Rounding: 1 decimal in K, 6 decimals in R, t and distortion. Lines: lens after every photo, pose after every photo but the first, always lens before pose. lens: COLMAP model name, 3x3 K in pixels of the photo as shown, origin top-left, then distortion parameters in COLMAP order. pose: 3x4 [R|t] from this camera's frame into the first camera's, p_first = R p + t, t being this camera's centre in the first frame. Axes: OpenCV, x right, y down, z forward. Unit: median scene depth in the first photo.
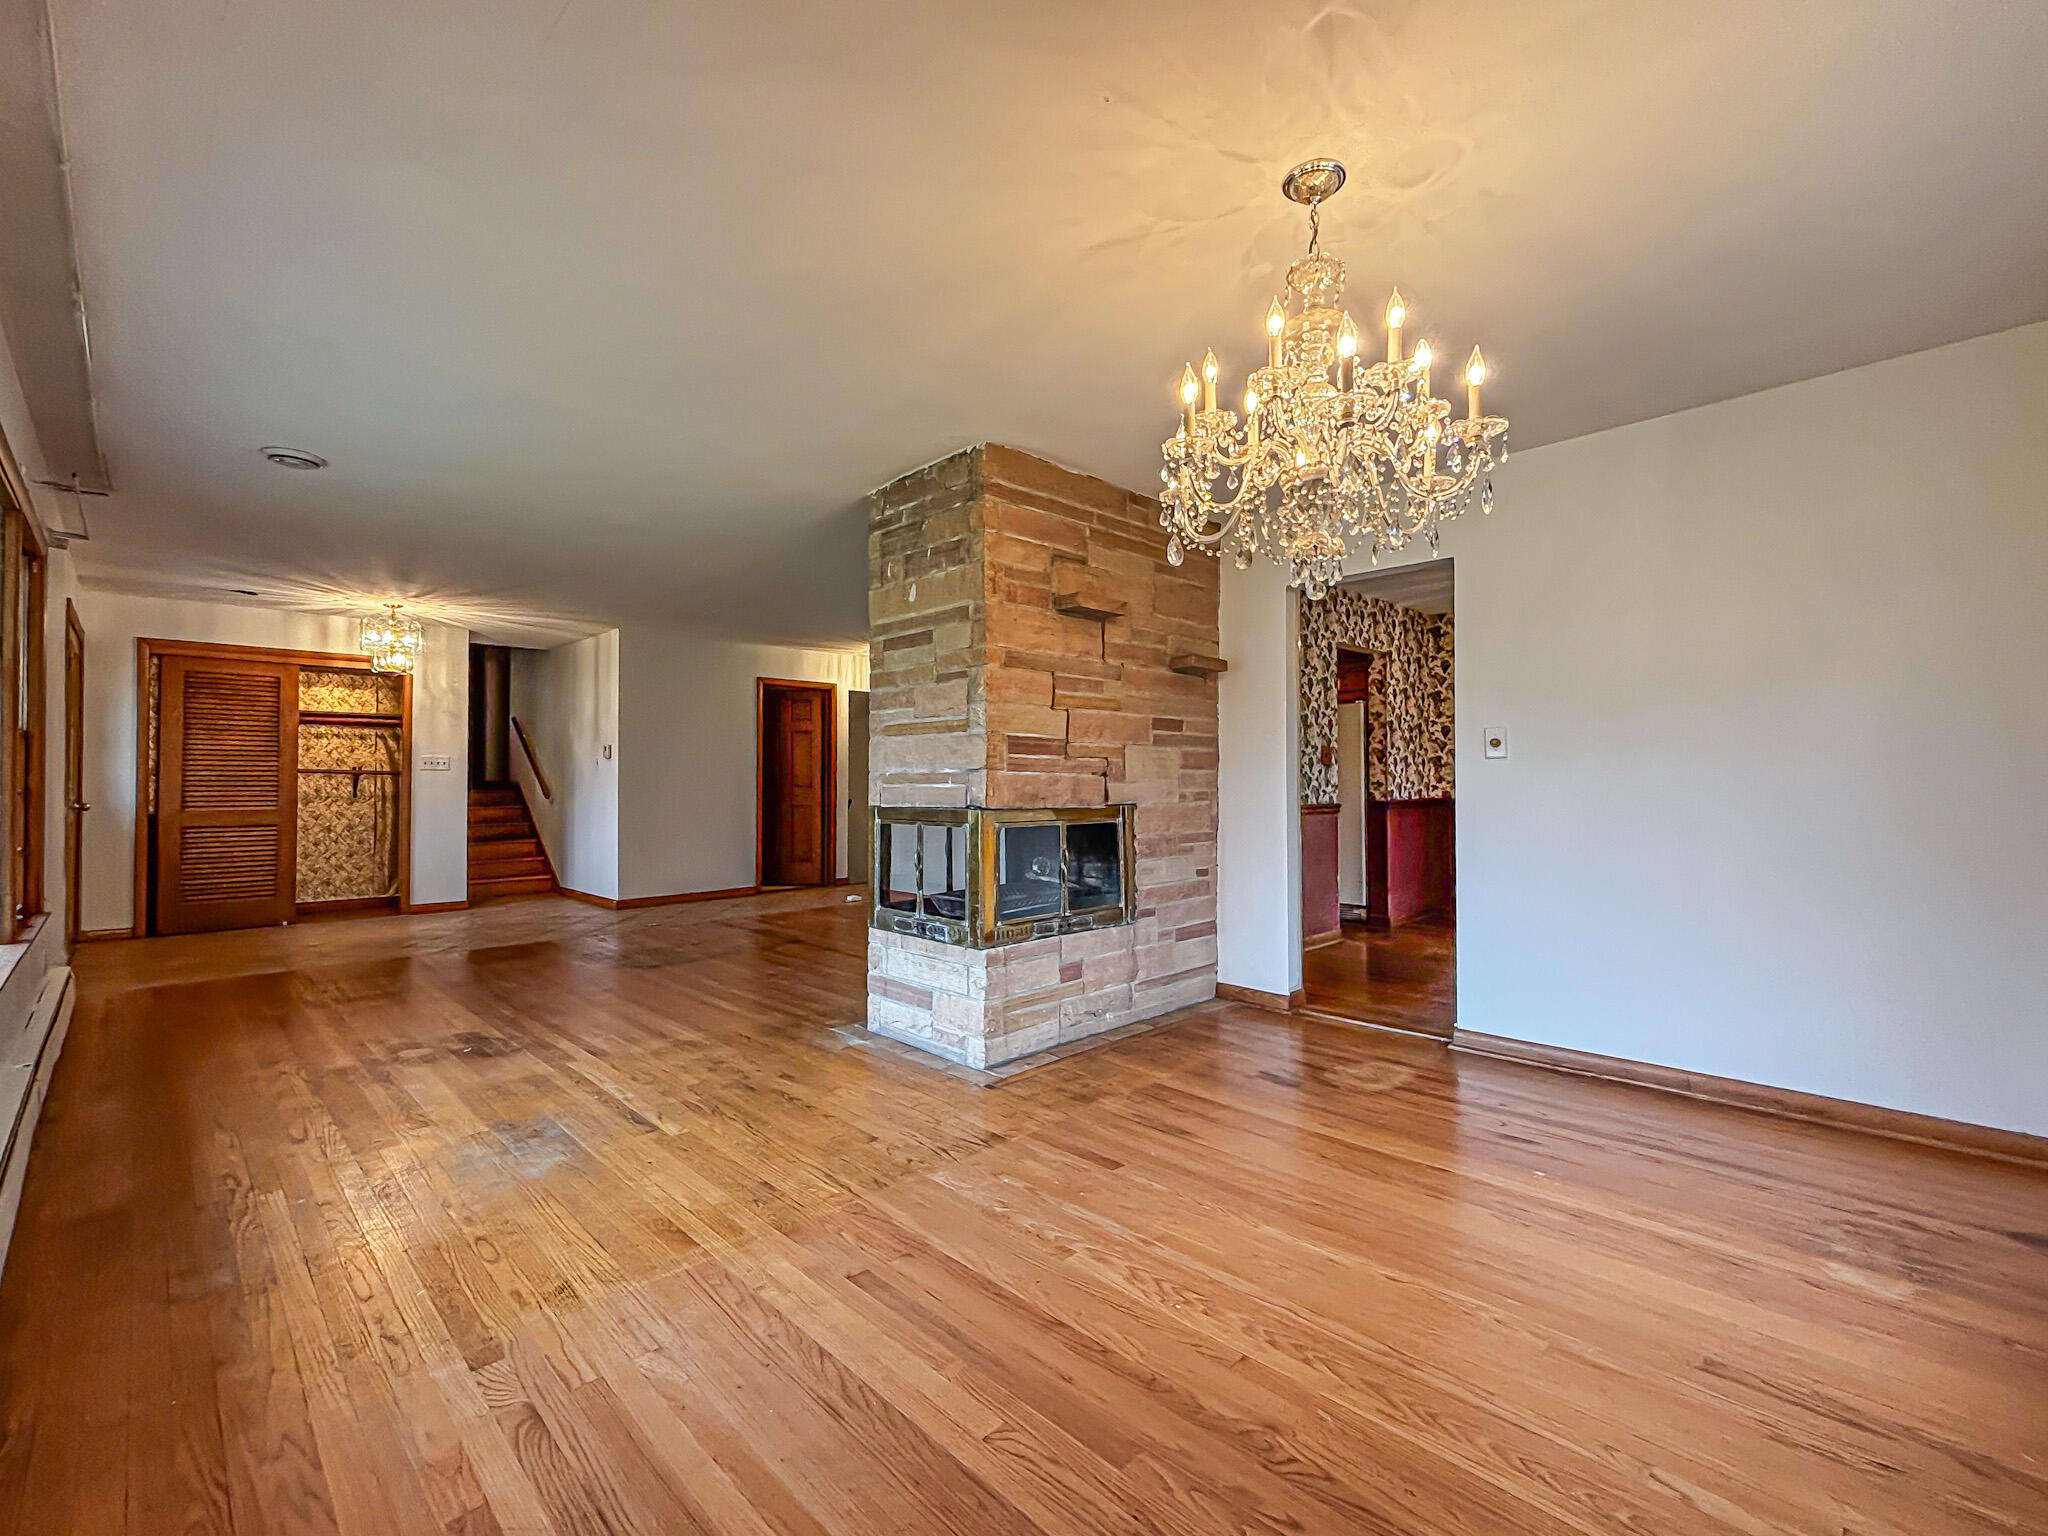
lens RADIAL K [[887.1, 0, 1011.0], [0, 887.1, 755.4], [0, 0, 1]] dist [0.015659, 0.000032]
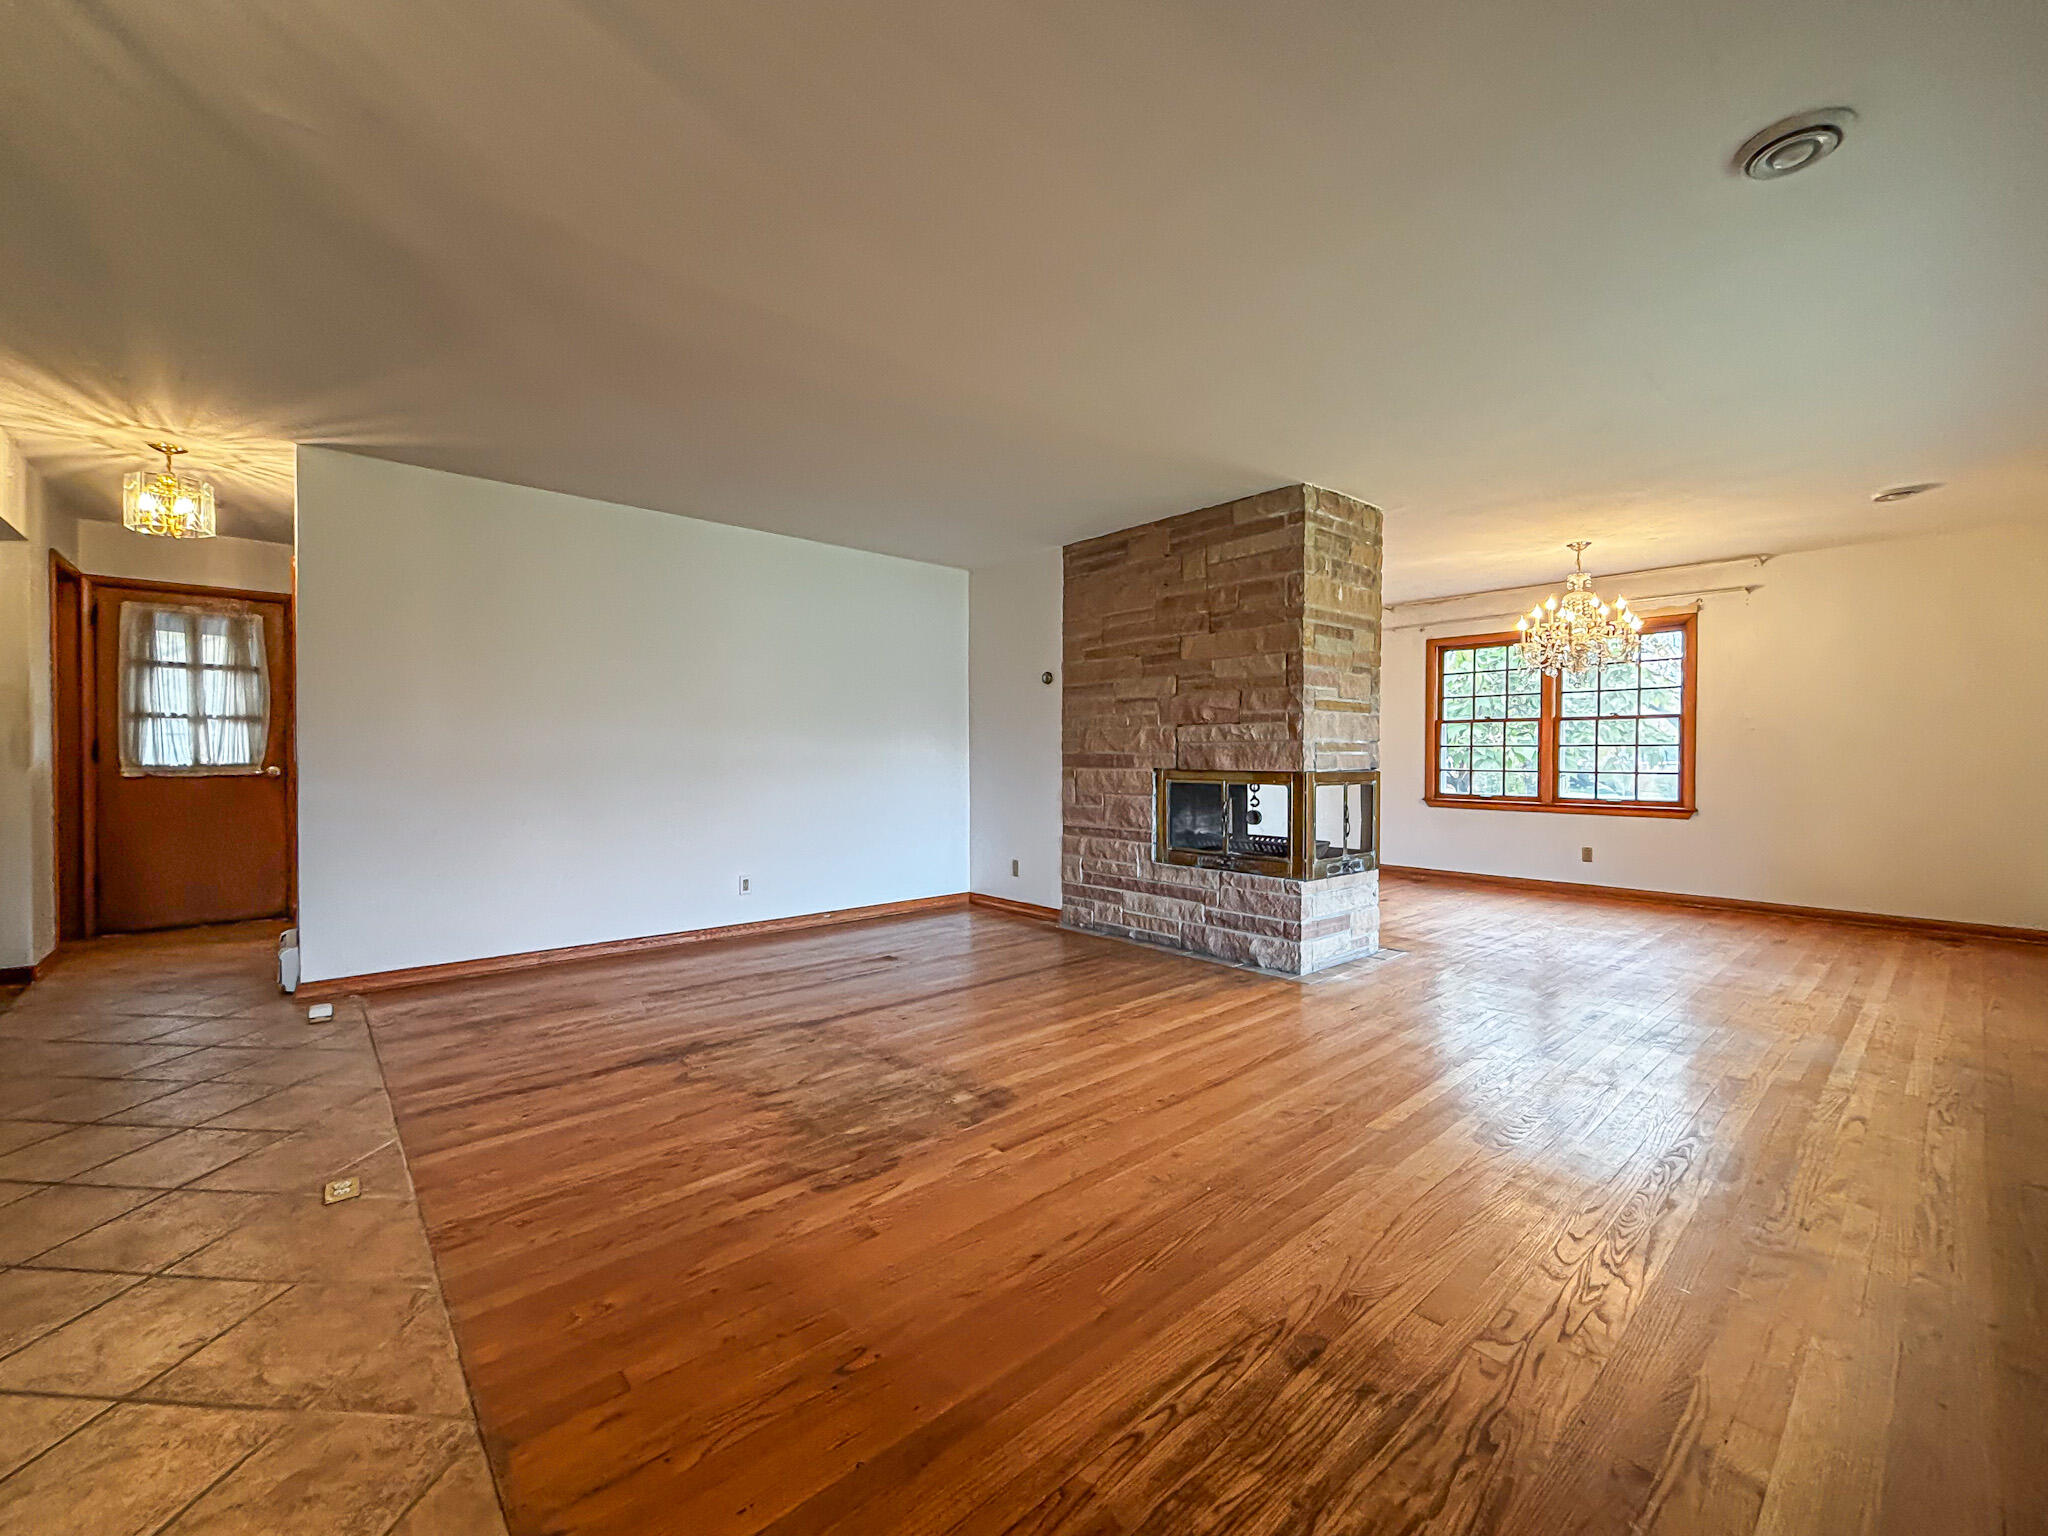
lens RADIAL K [[844.6, 0, 1013.3], [0, 844.6, 766.3], [0, 0, 1]] dist [-0.000664, -0.000097]
pose [[0.049954, -0.004928, 0.998739, -1.254768], [-0.022932, 0.999719, 0.006080, 0.054170], [-0.998488, -0.023207, 0.049827, 1.351457]]
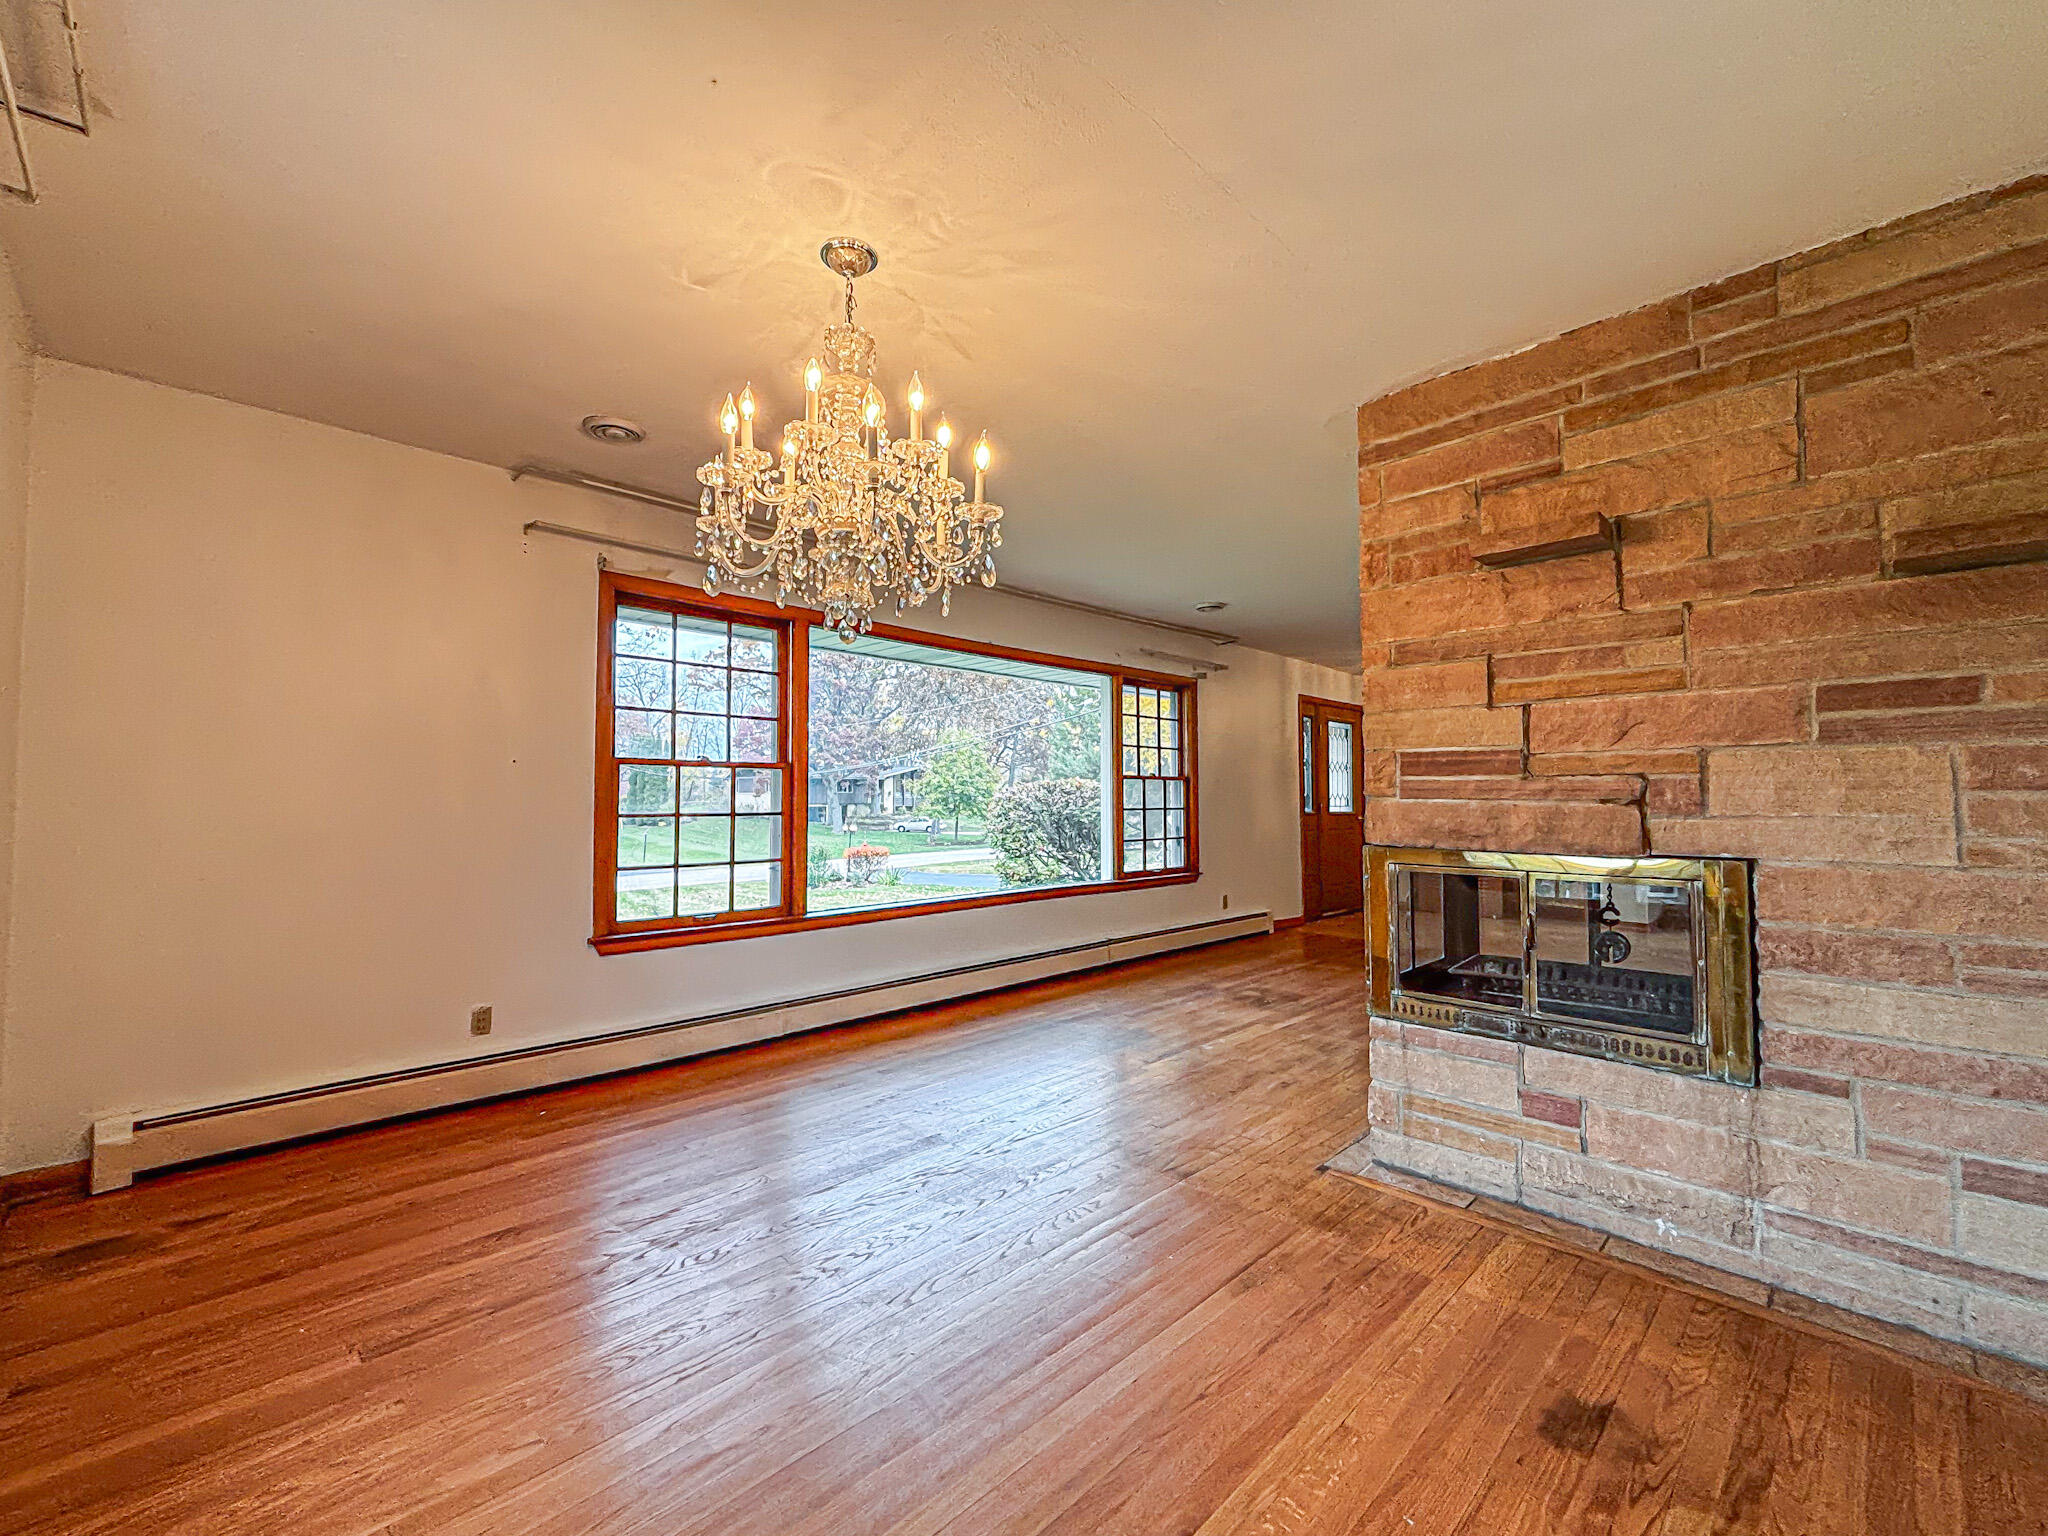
lens RADIAL K [[844.6, 0, 1028.2], [0, 844.6, 762.6], [0, 0, 1]] dist [-0.000664, -0.000097]
pose [[0.005130, -0.044257, -0.999007, 0.703180], [0.021600, 0.998792, -0.044137, 0.011573], [0.999754, -0.021352, 0.006079, 0.631270]]
